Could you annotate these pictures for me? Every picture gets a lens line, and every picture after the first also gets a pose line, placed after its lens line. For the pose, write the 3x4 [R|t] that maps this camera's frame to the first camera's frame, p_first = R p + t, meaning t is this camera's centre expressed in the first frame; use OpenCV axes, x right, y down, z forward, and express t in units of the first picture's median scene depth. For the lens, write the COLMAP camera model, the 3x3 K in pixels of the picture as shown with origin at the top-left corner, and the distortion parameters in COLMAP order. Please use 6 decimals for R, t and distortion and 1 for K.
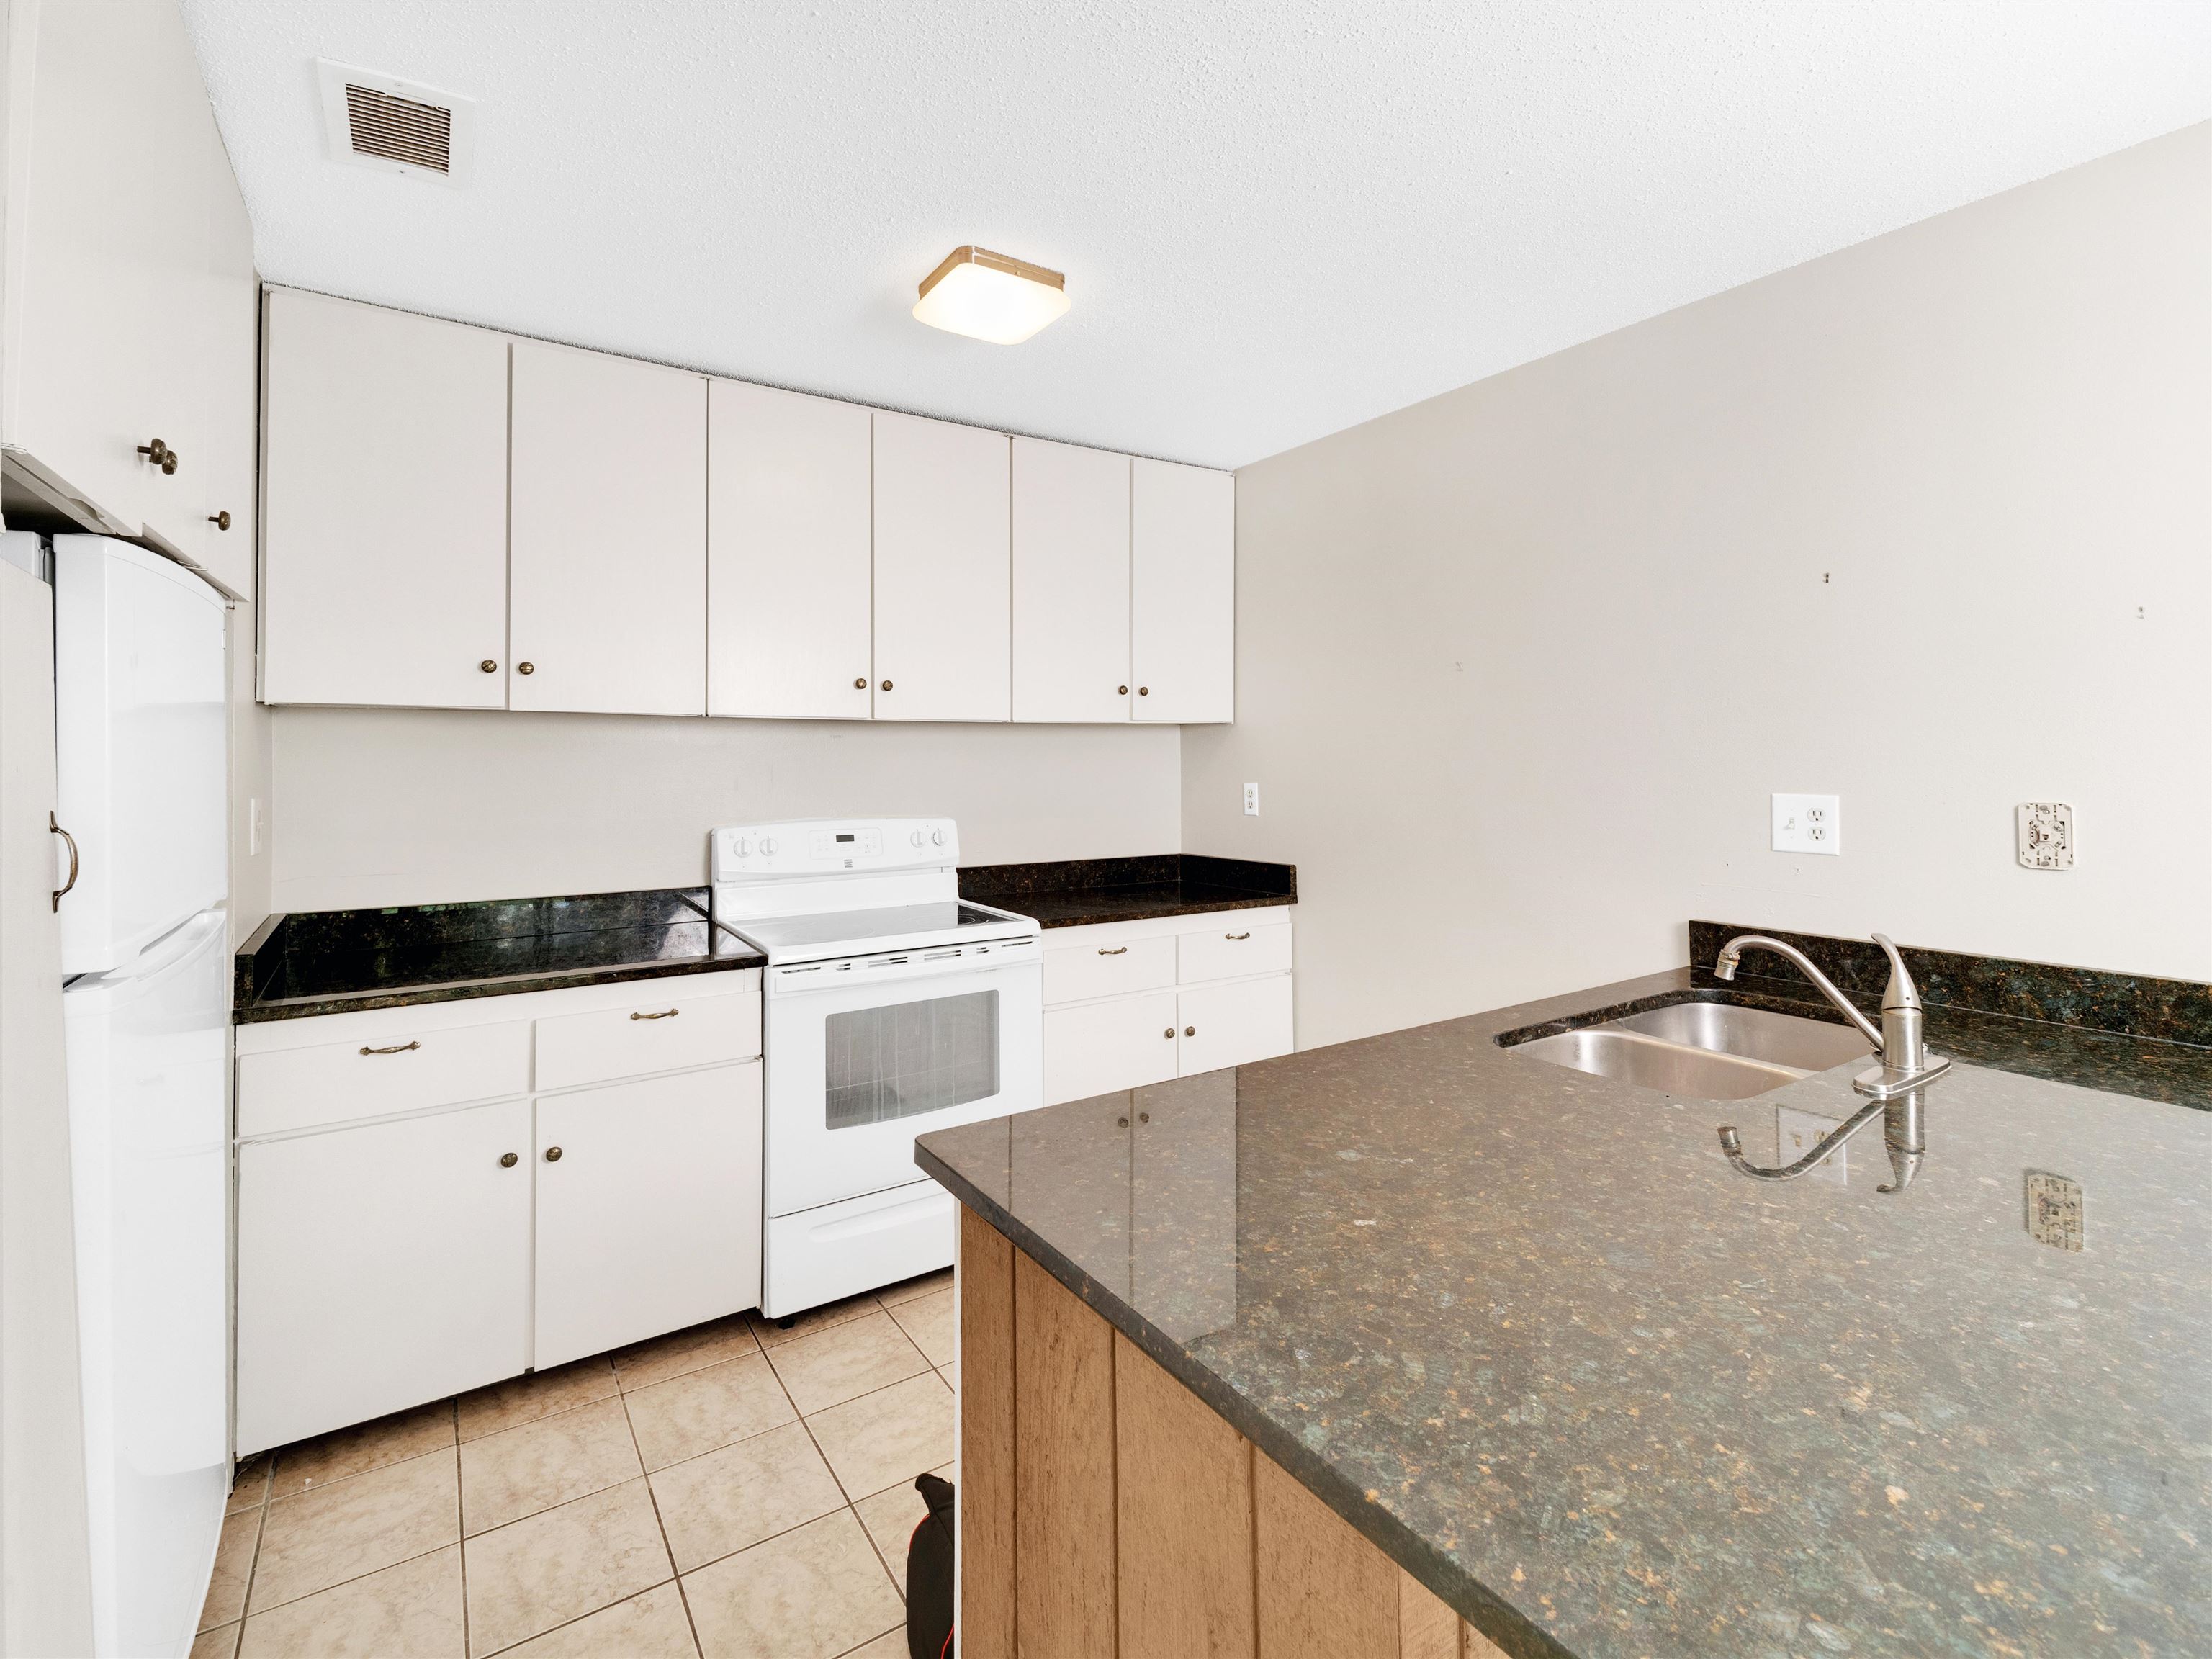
lens RADIAL K [[1025.7, 0, 1123.8], [0, 1025.7, 744.9], [0, 0, 1]] dist [0.003862, 0.000069]
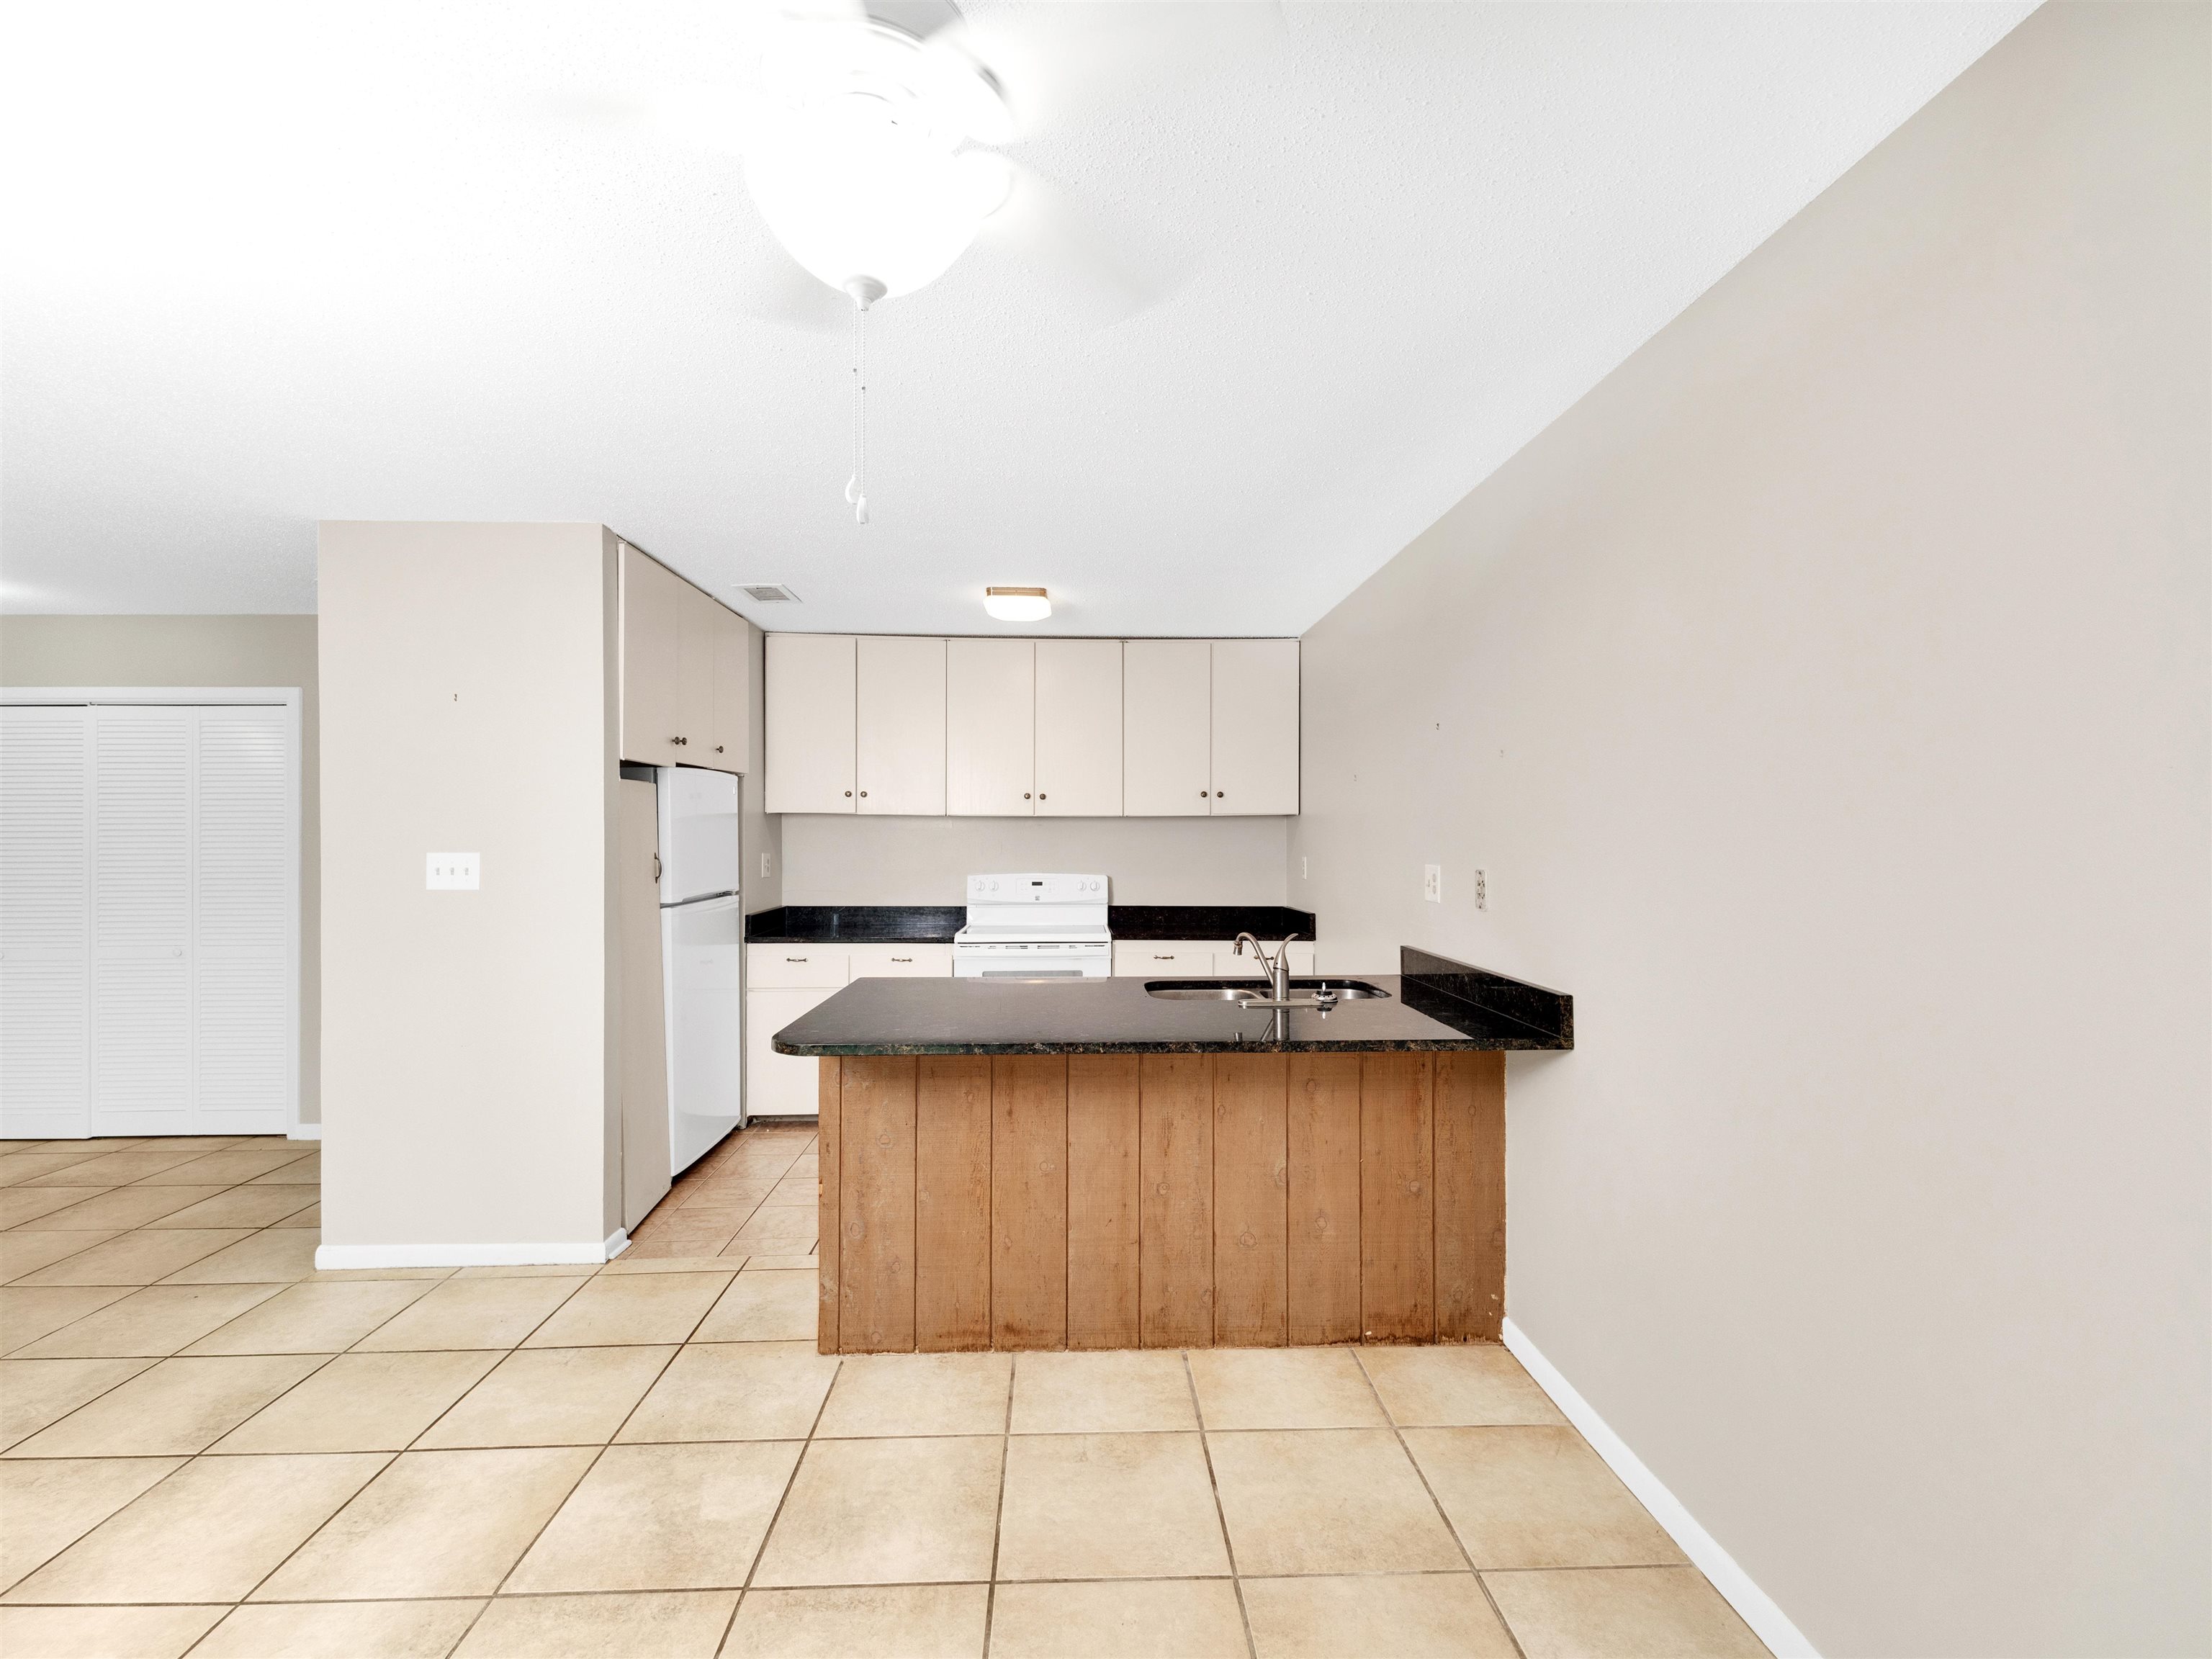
lens RADIAL K [[1025.7, 0, 1109.8], [0, 1025.7, 825.8], [0, 0, 1]] dist [0.003862, 0.000069]
pose [[0.858111, -0.000284, -0.513465, 0.765157], [0.001597, 0.999996, 0.002115, -0.011200], [0.513462, -0.002635, 0.858108, -0.449925]]
